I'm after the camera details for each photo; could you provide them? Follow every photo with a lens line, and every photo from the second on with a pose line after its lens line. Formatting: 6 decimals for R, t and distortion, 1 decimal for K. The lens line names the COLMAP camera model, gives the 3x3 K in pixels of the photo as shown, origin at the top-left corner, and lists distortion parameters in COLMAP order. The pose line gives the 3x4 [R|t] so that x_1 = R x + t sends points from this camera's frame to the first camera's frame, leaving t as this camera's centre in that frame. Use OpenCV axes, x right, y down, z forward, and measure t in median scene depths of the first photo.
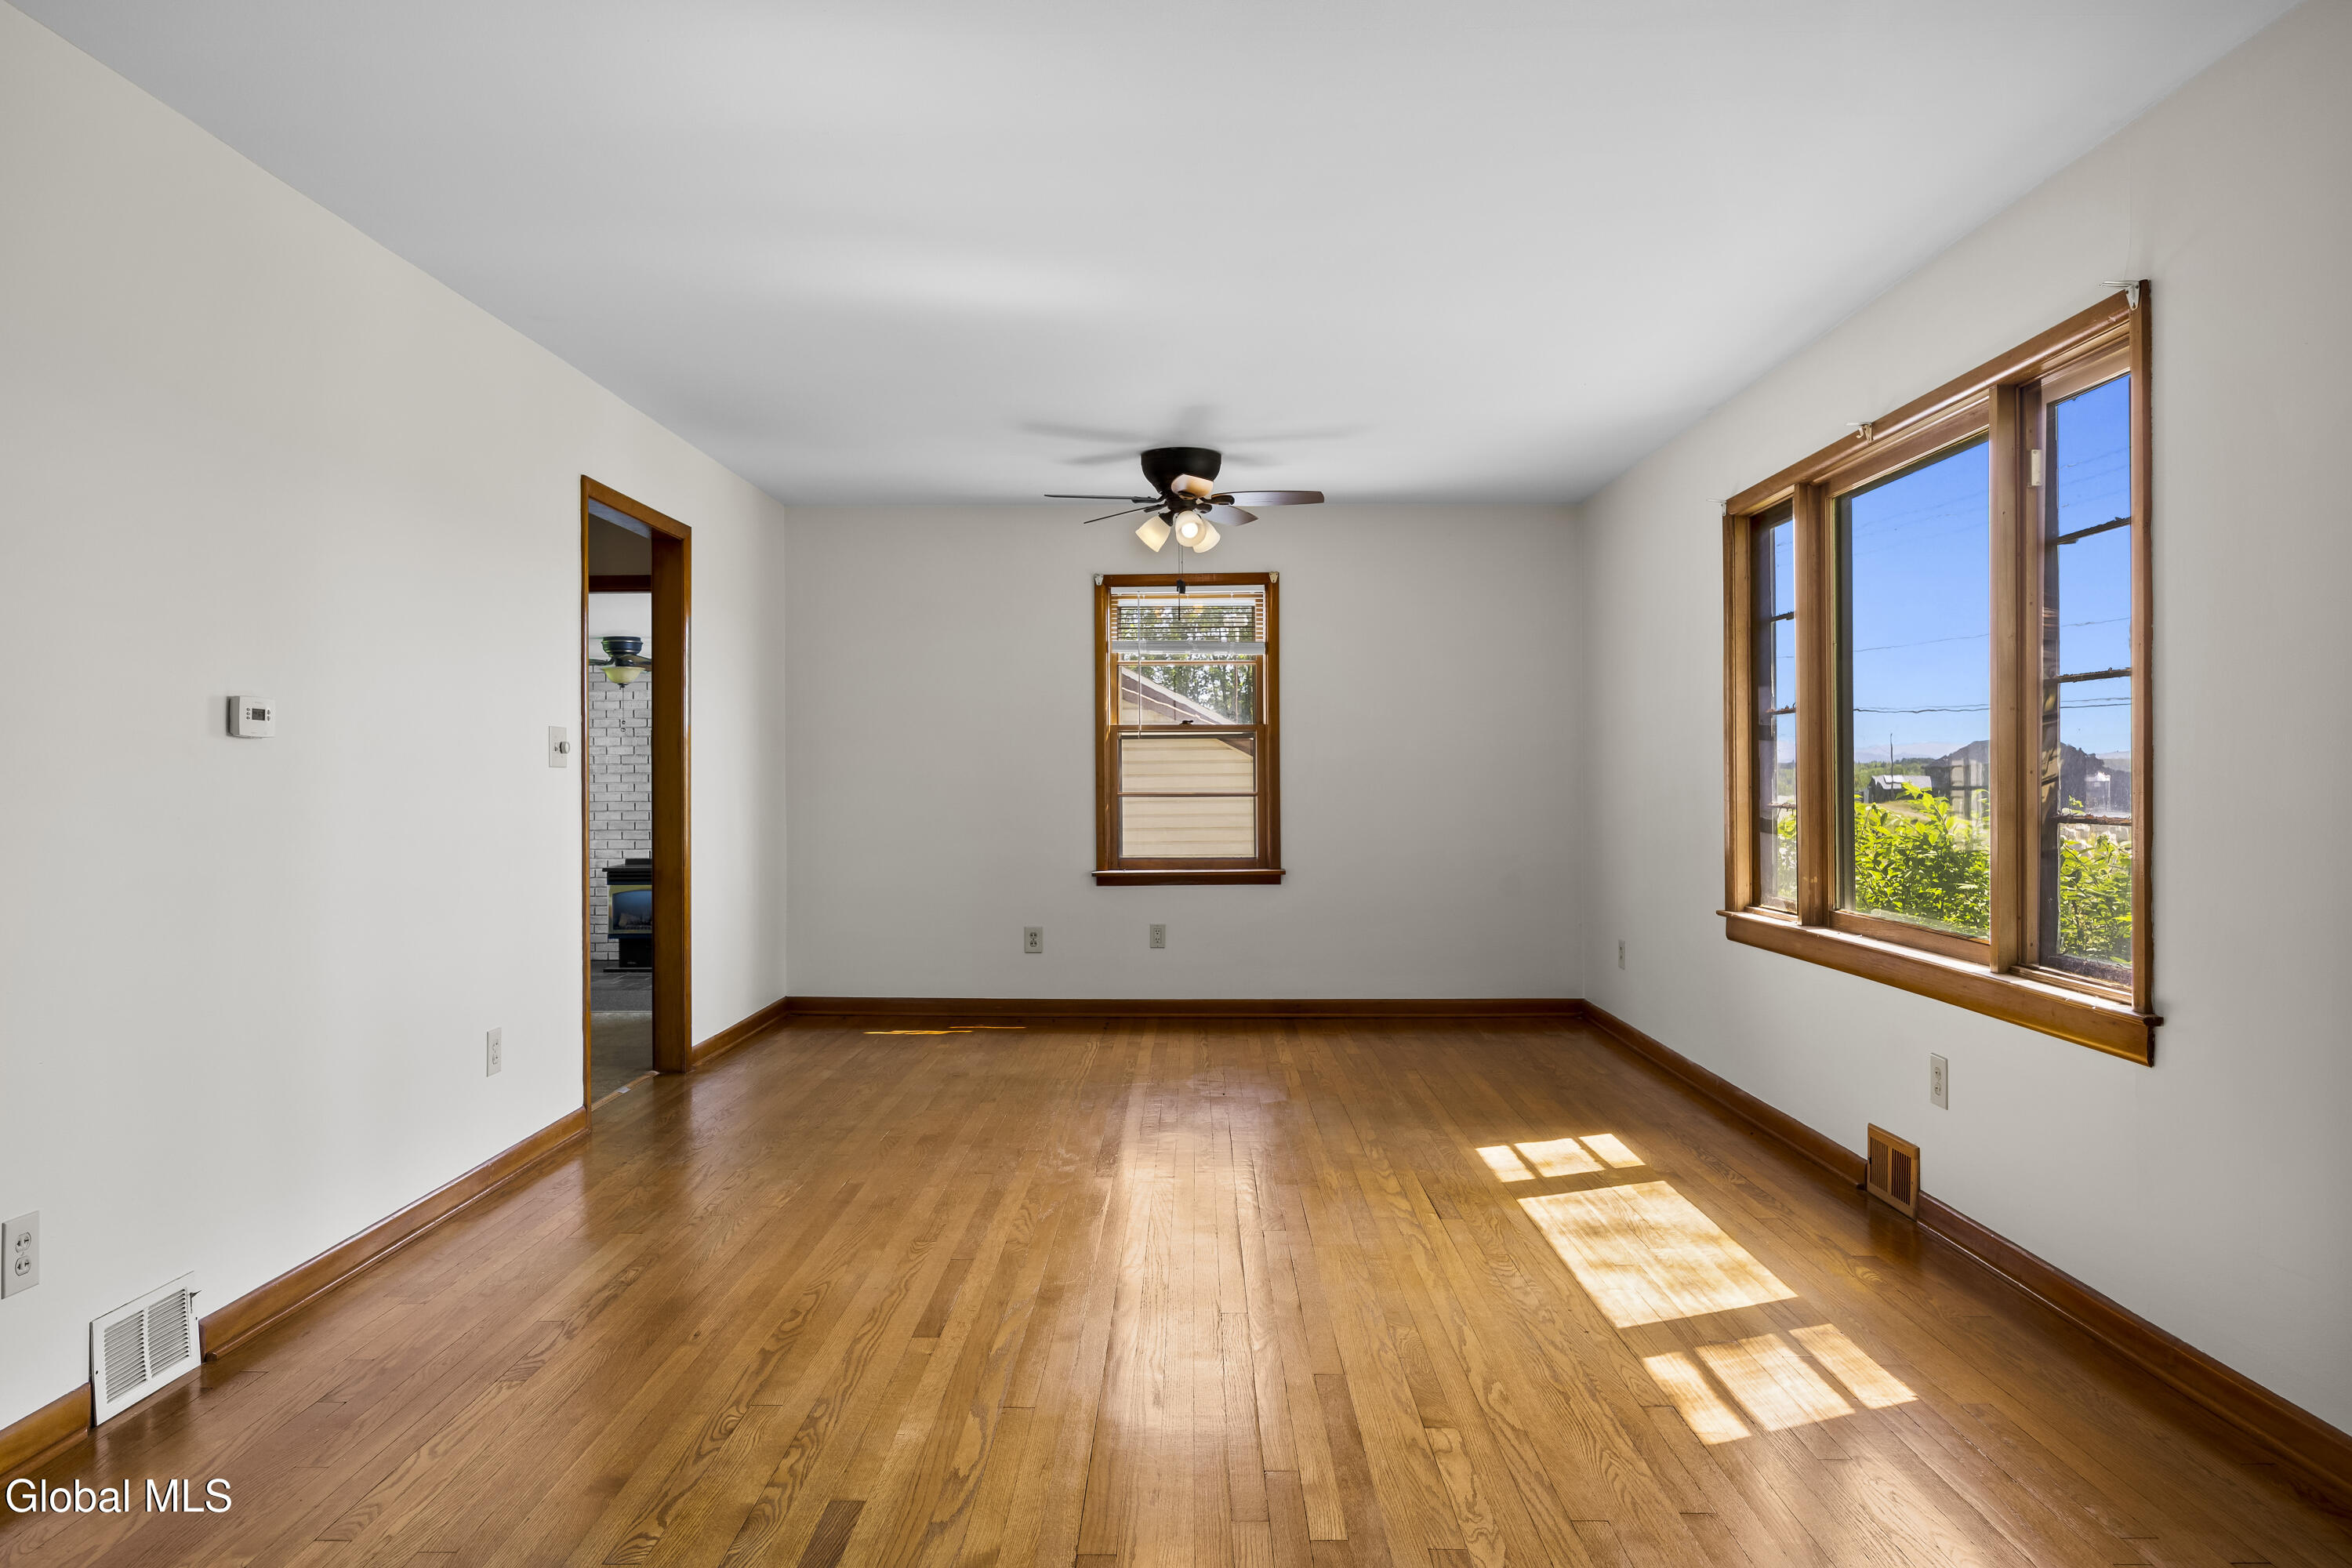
lens RADIAL K [[1555.9, 0, 1176.0], [0, 1555.9, 784.0], [0, 0, 1]] dist [-0.000362, 0.000889]
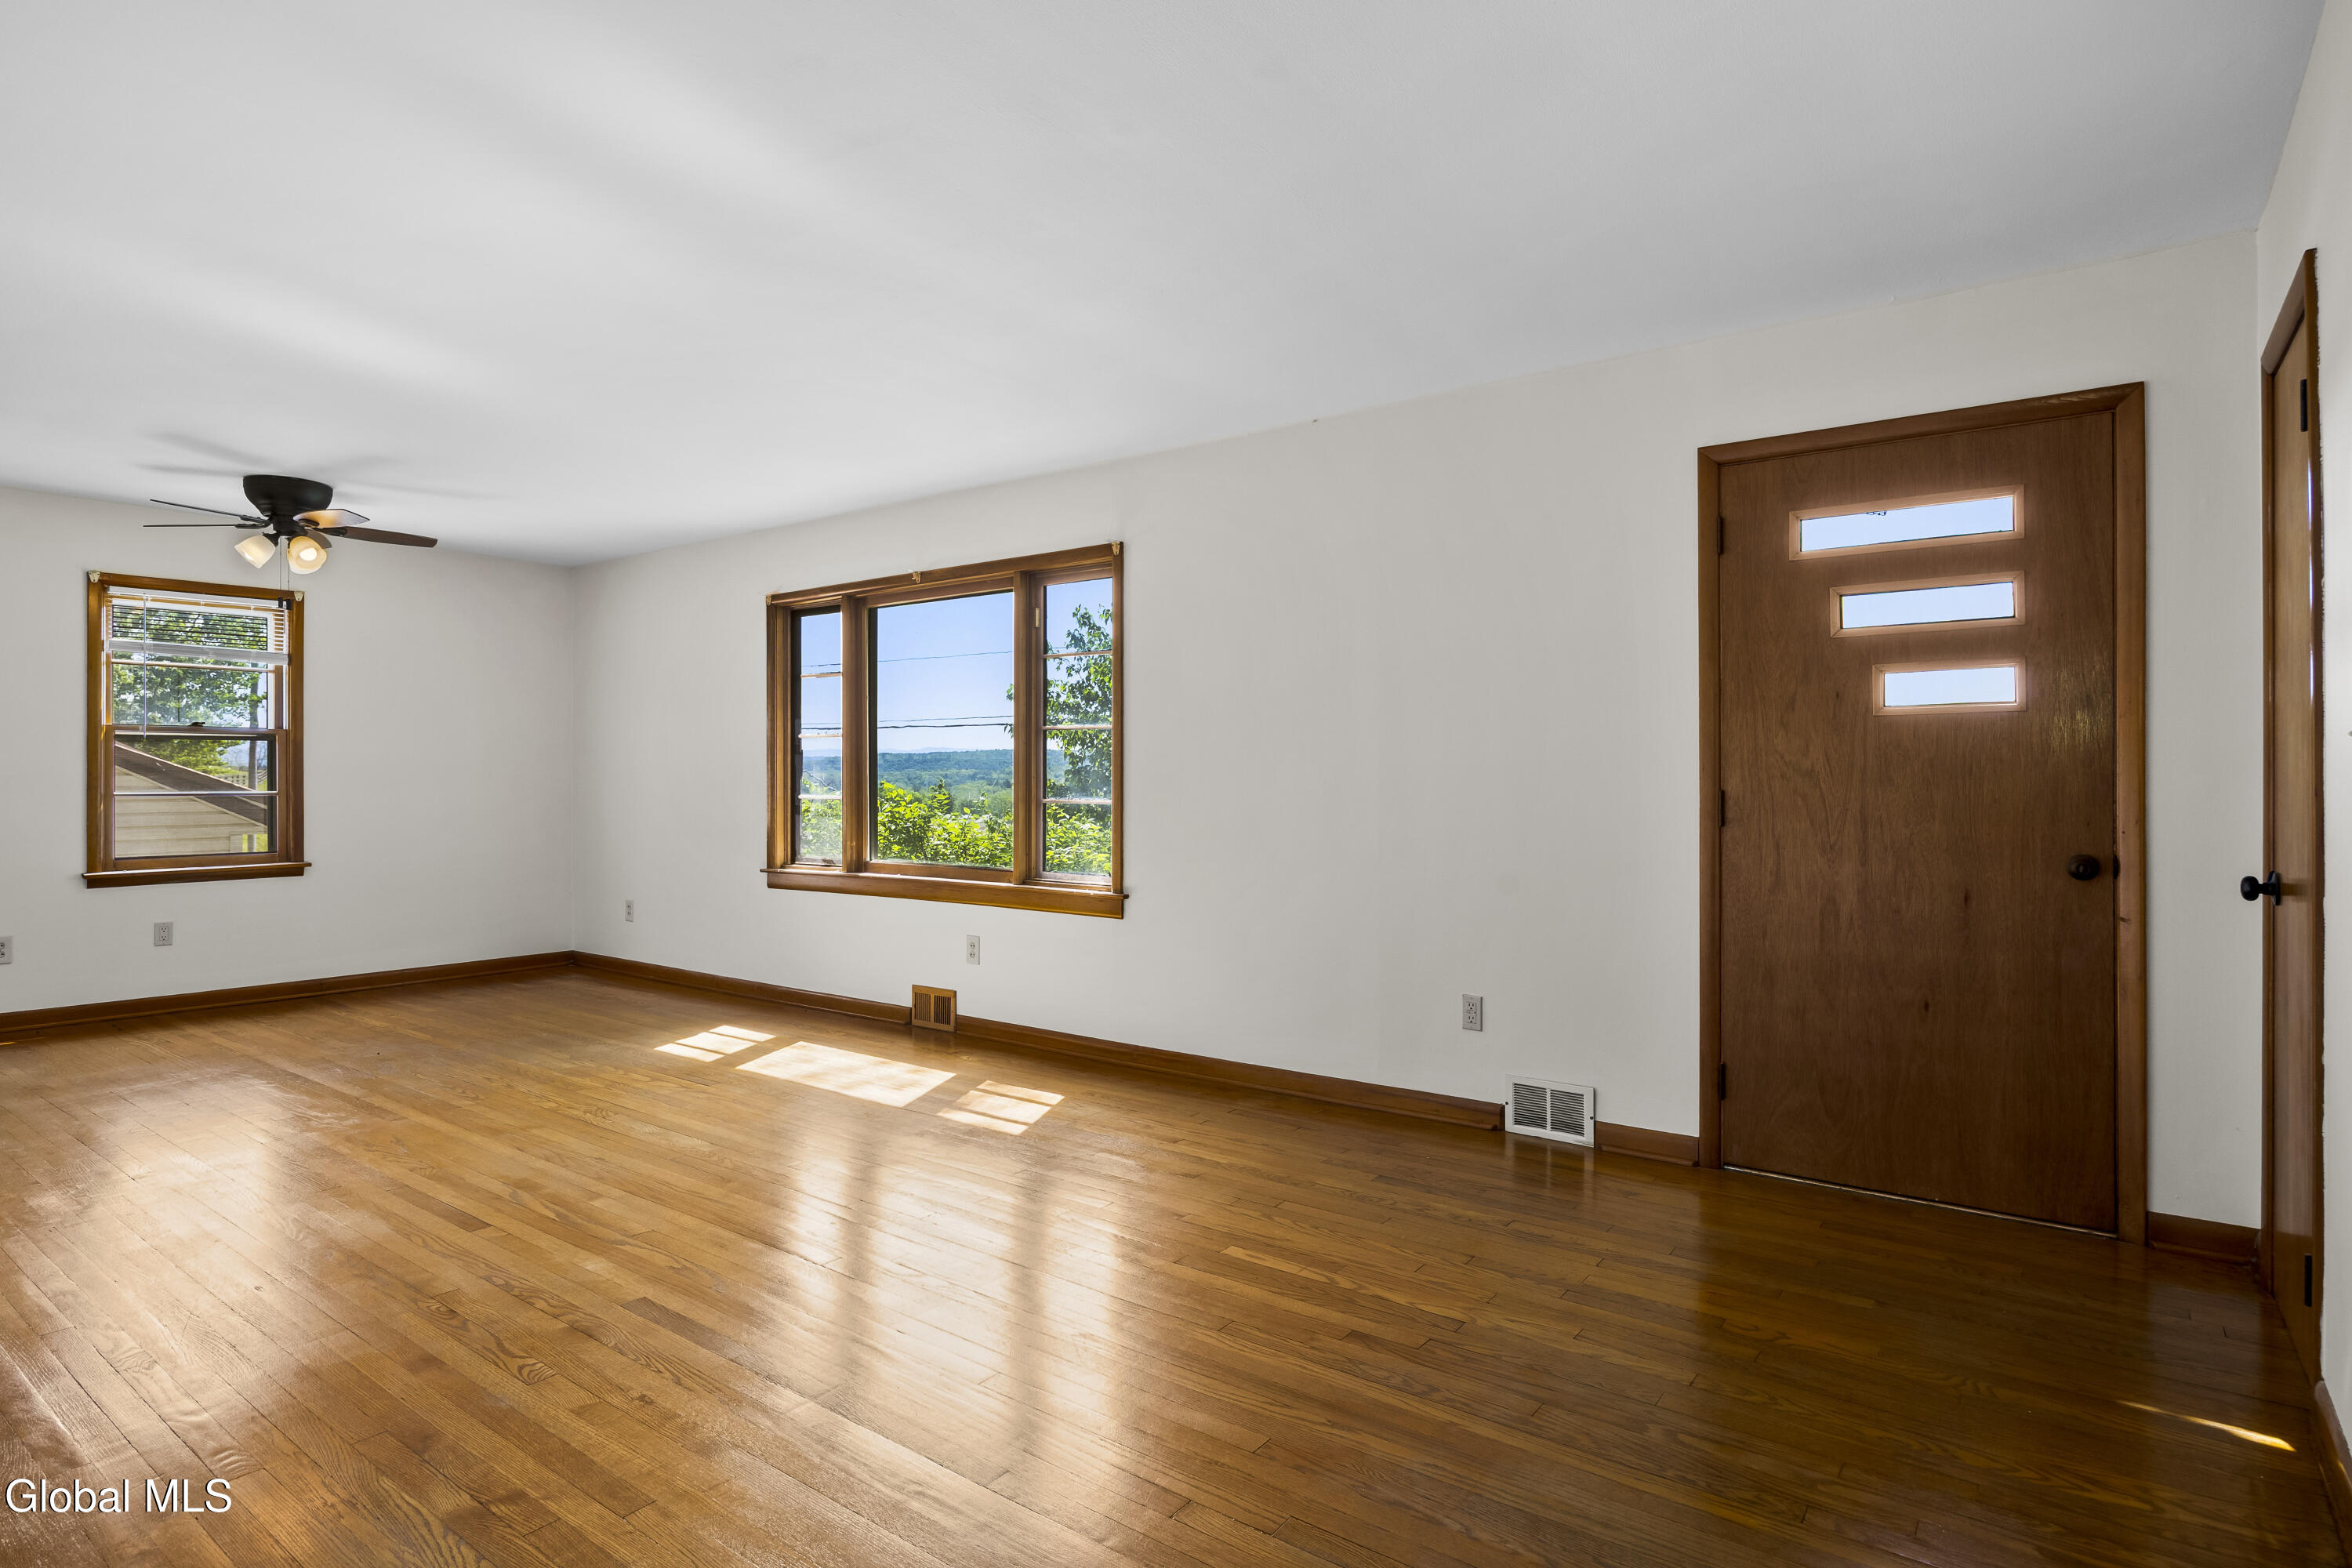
lens RADIAL K [[1274.1, 0, 1151.4], [0, 1274.1, 771.6], [0, 0, 1]] dist [-0.000537, -0.000799]
pose [[0.586898, 0.008554, 0.809615, -0.424301], [0.000726, 0.999938, -0.011091, 0.001970], [-0.809660, 0.007097, 0.586856, -0.019134]]
